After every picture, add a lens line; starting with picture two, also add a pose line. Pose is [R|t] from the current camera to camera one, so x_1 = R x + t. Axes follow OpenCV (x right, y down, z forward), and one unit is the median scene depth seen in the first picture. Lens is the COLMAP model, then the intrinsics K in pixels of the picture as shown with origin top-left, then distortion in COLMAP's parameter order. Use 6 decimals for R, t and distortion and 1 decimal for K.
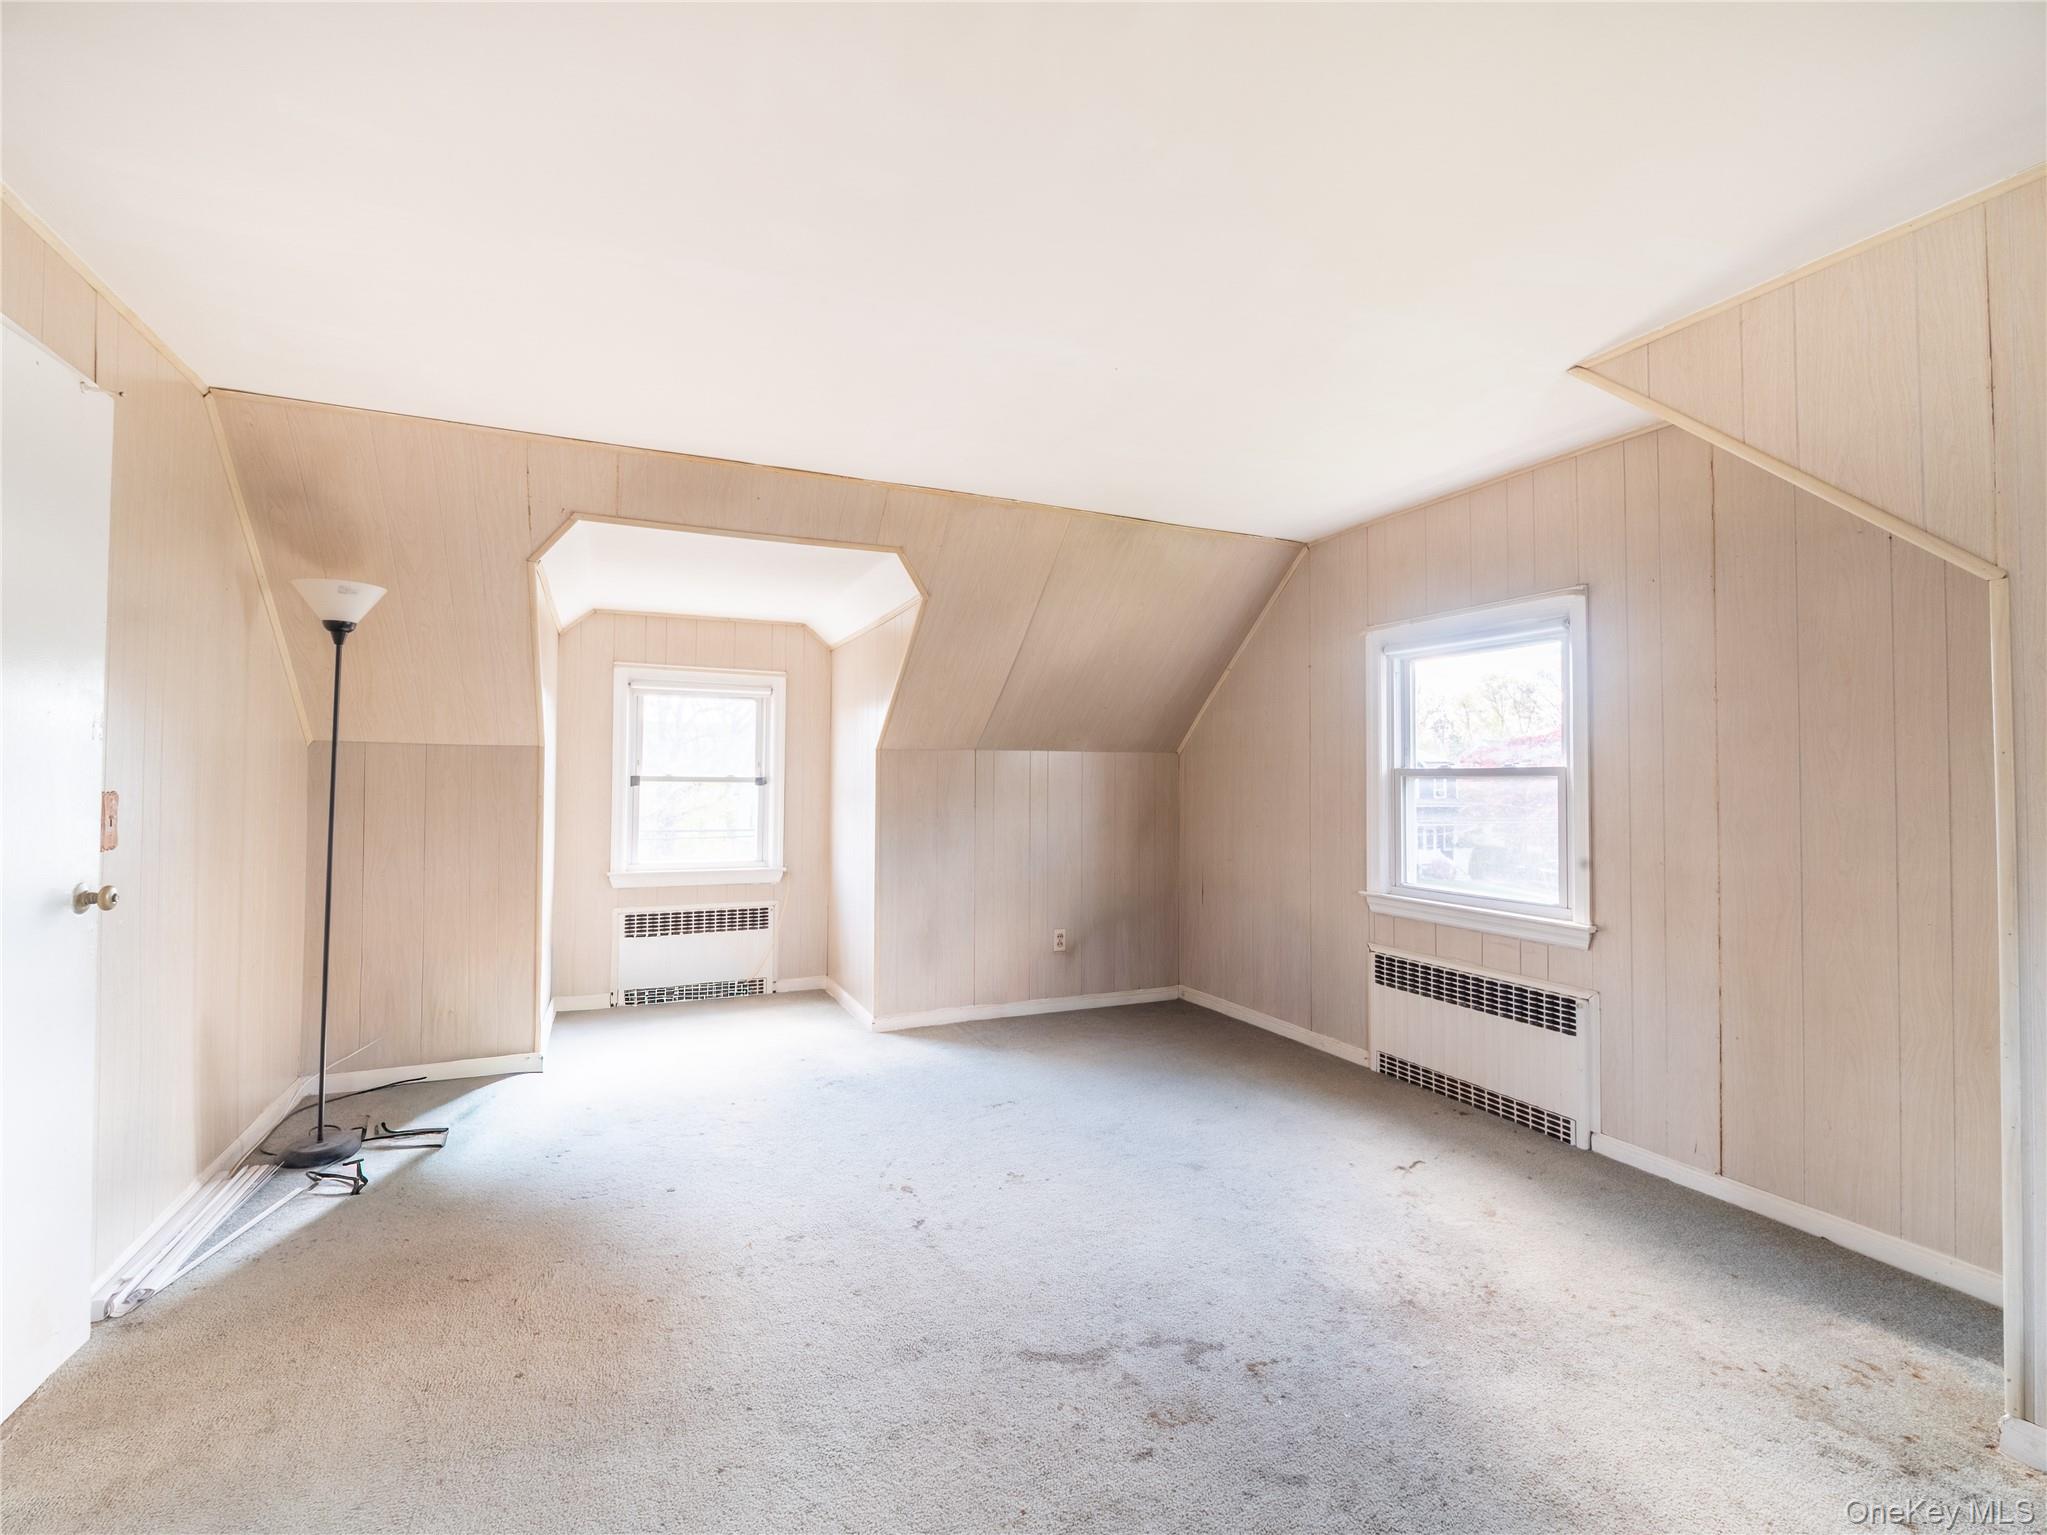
lens RADIAL K [[895.0, 0, 1026.8], [0, 895.0, 765.2], [0, 0, 1]] dist [-0.000552, -0.000142]
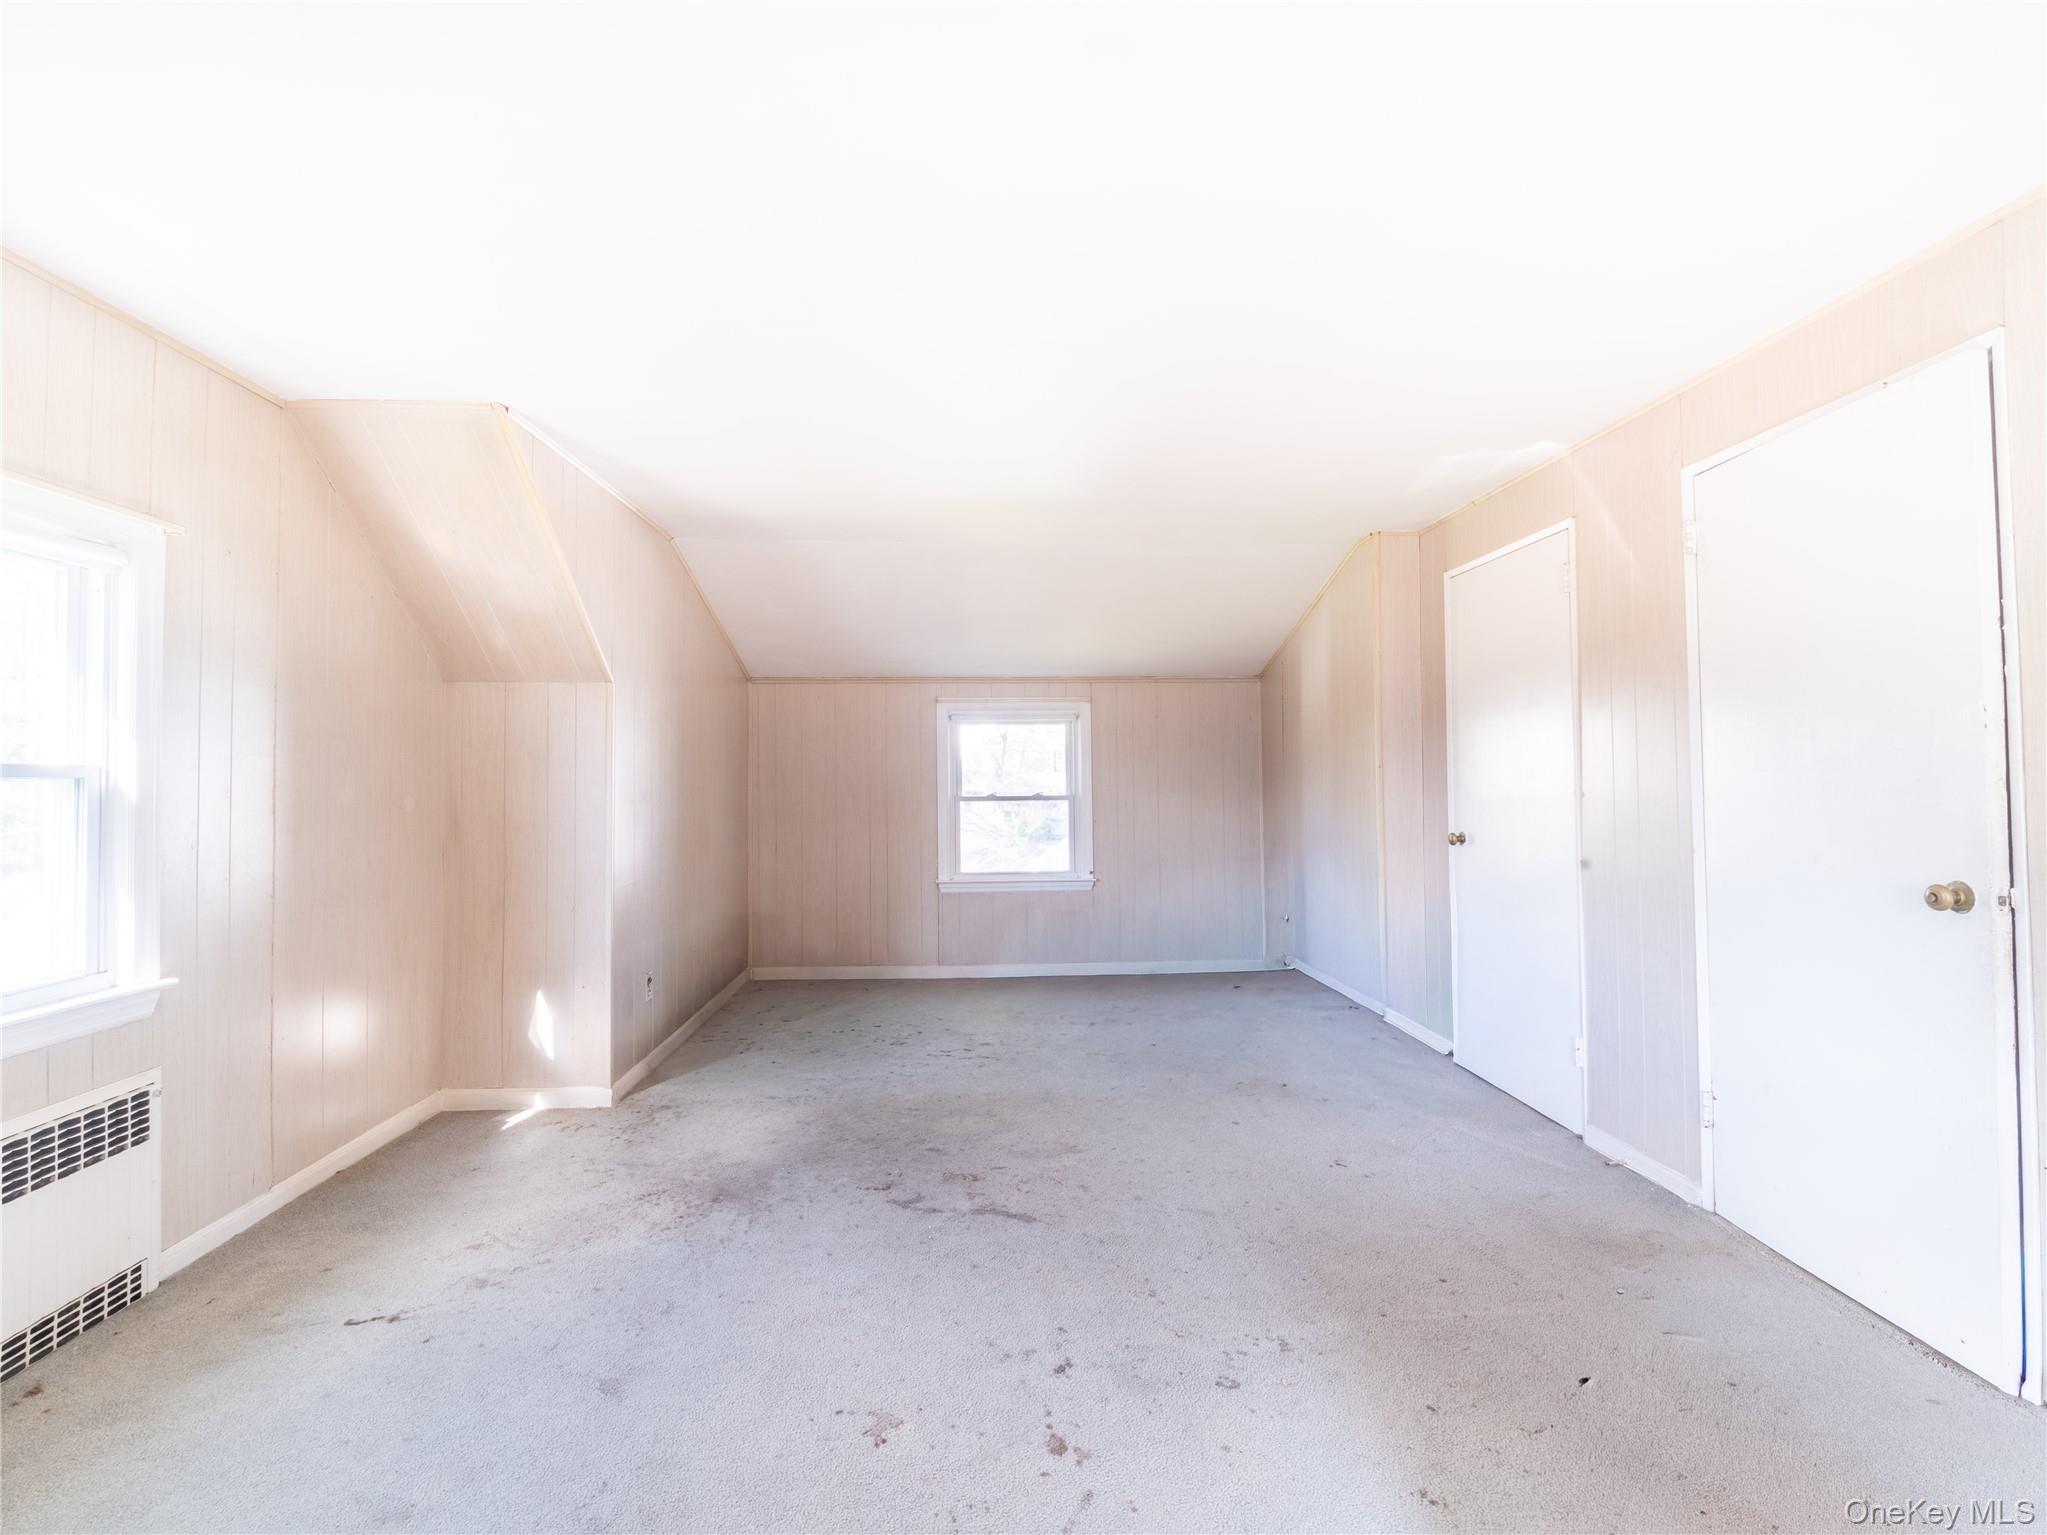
lens RADIAL K [[895.0, 0, 1025.1], [0, 895.0, 766.2], [0, 0, 1]] dist [-0.000552, -0.000142]
pose [[-0.928224, 0.010142, 0.371884, -0.424405], [-0.000583, 0.999587, -0.028716, 0.033656], [-0.372022, -0.026872, -0.927835, 1.947558]]
